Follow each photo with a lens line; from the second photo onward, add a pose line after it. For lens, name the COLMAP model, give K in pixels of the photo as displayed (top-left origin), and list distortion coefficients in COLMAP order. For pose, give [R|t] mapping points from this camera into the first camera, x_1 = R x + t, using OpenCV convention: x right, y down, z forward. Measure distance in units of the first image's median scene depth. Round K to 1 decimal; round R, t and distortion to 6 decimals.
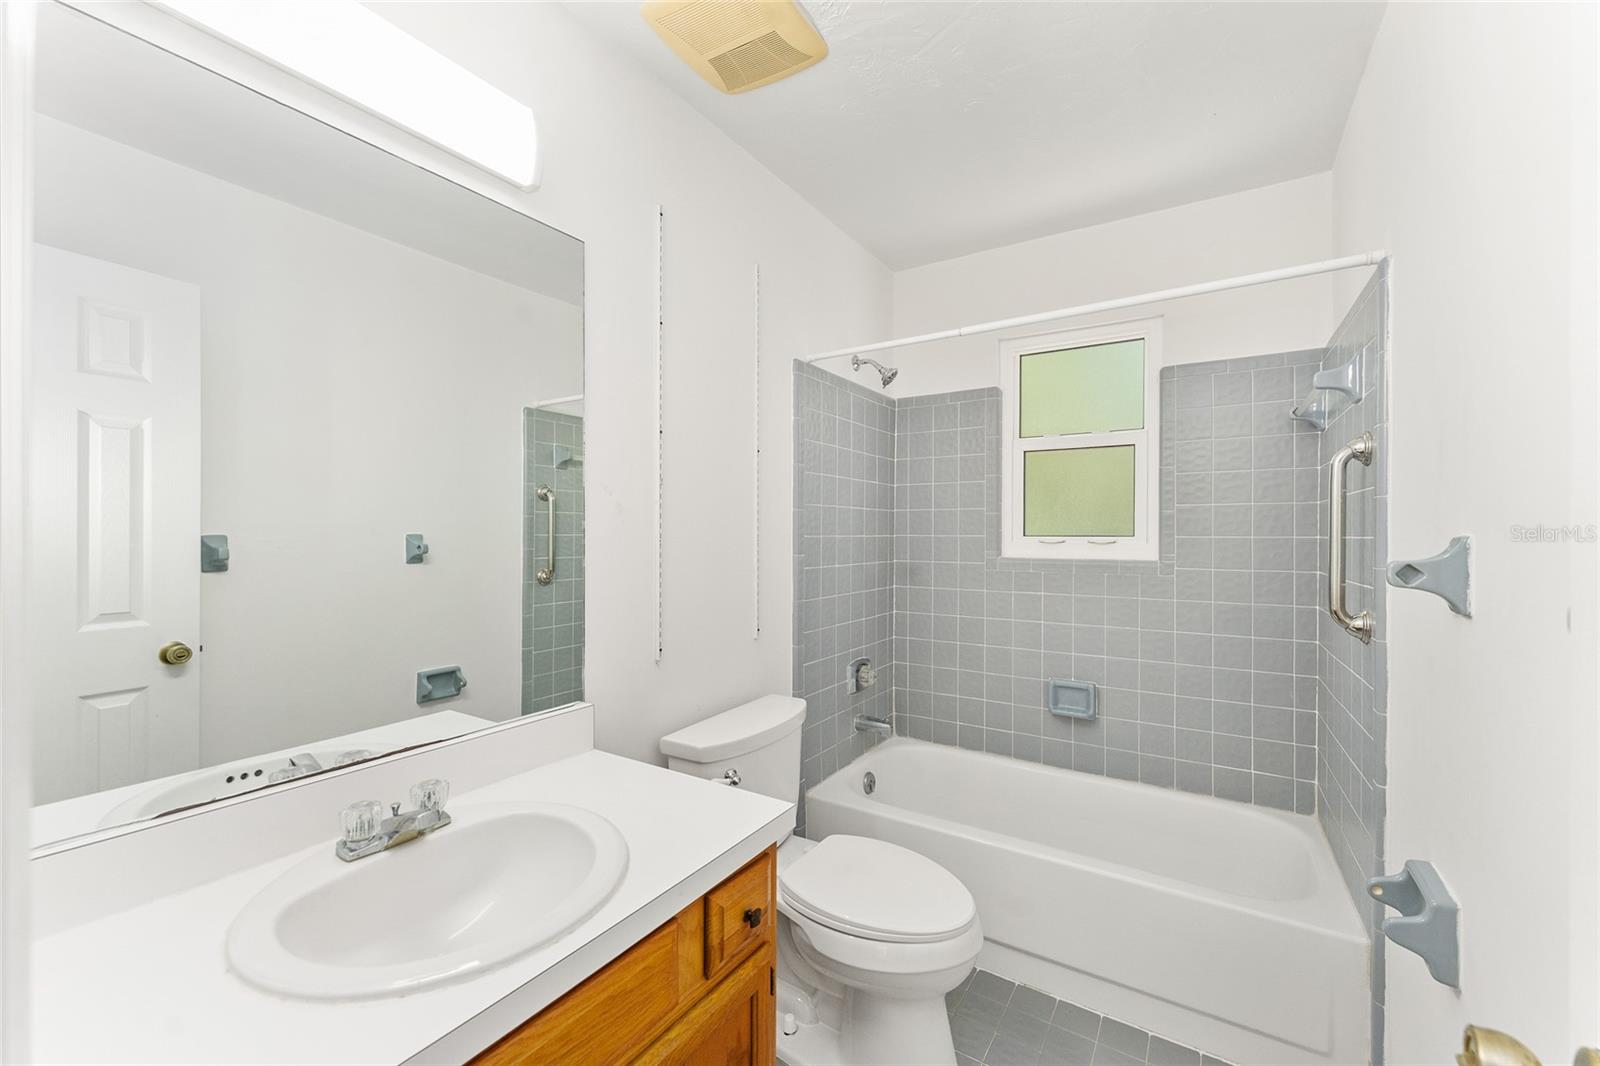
lens RADIAL K [[646.3, 0, 808.4], [0, 646.3, 531.0], [0, 0, 1]] dist [0.007214, 0.000177]
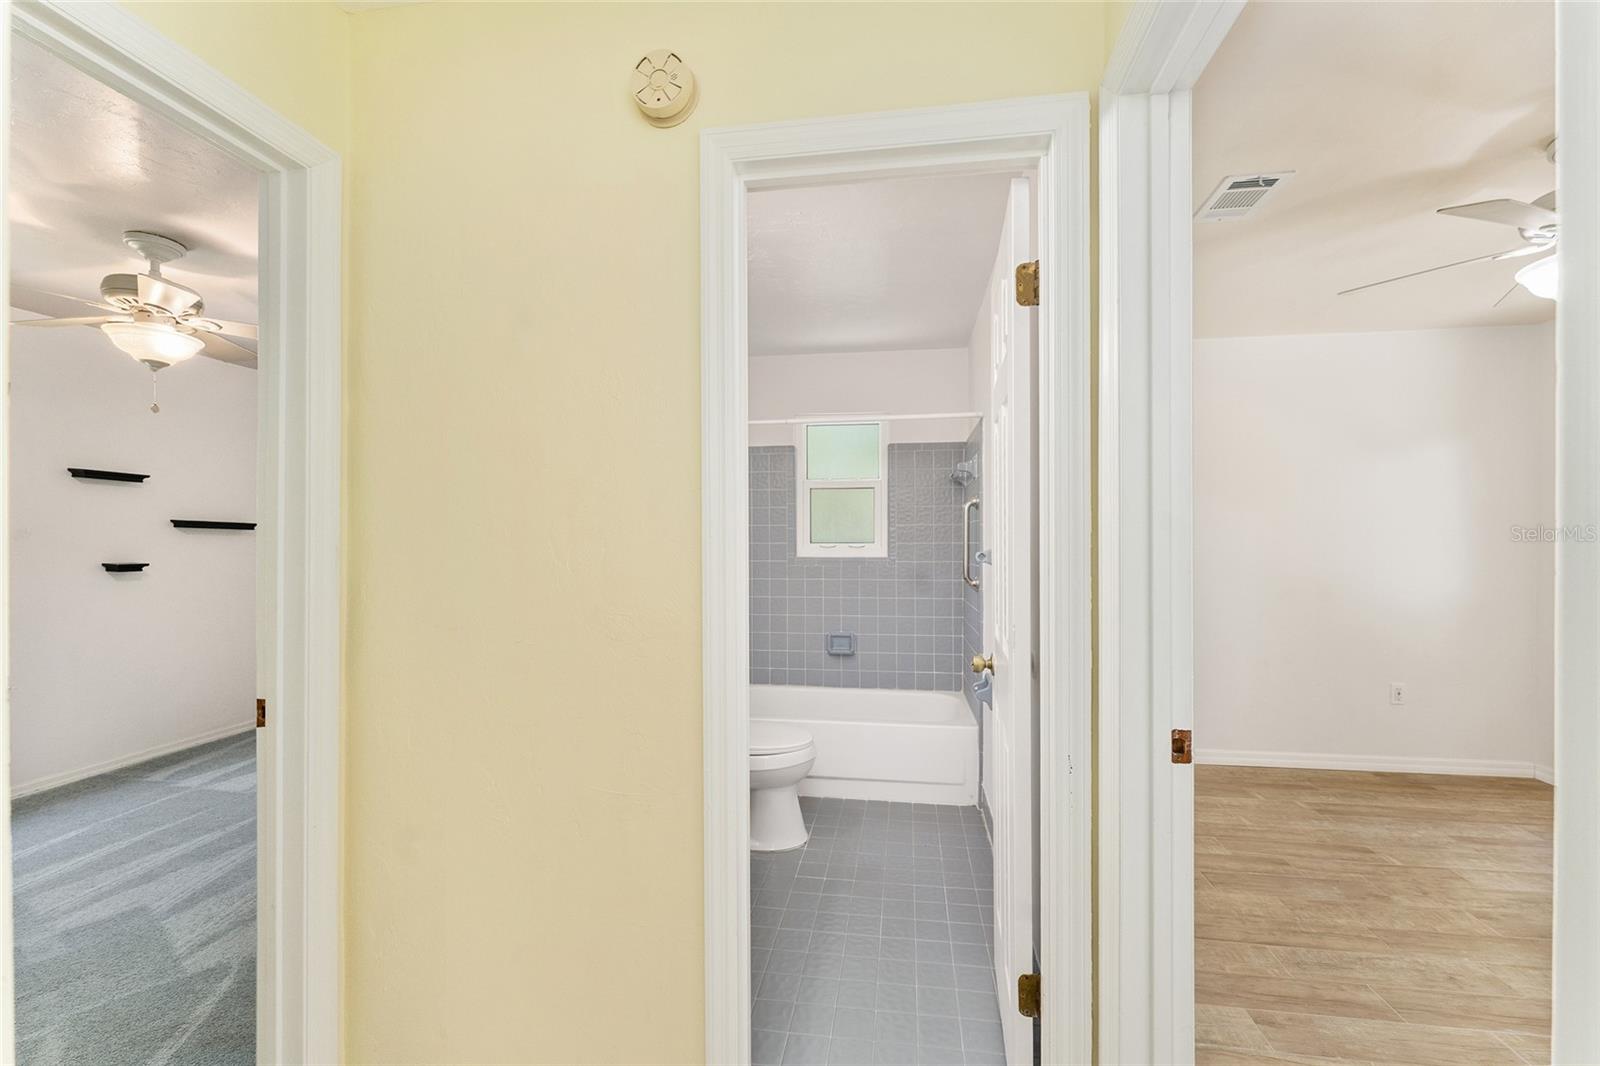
lens RADIAL K [[646.3, 0, 801.0], [0, 646.3, 537.2], [0, 0, 1]] dist [0.007214, 0.000177]
pose [[0.924280, -0.004760, 0.381685, -0.309663], [0.004500, 0.999989, 0.001573, -0.009400], [-0.381688, 0.000264, 0.924291, -0.471024]]
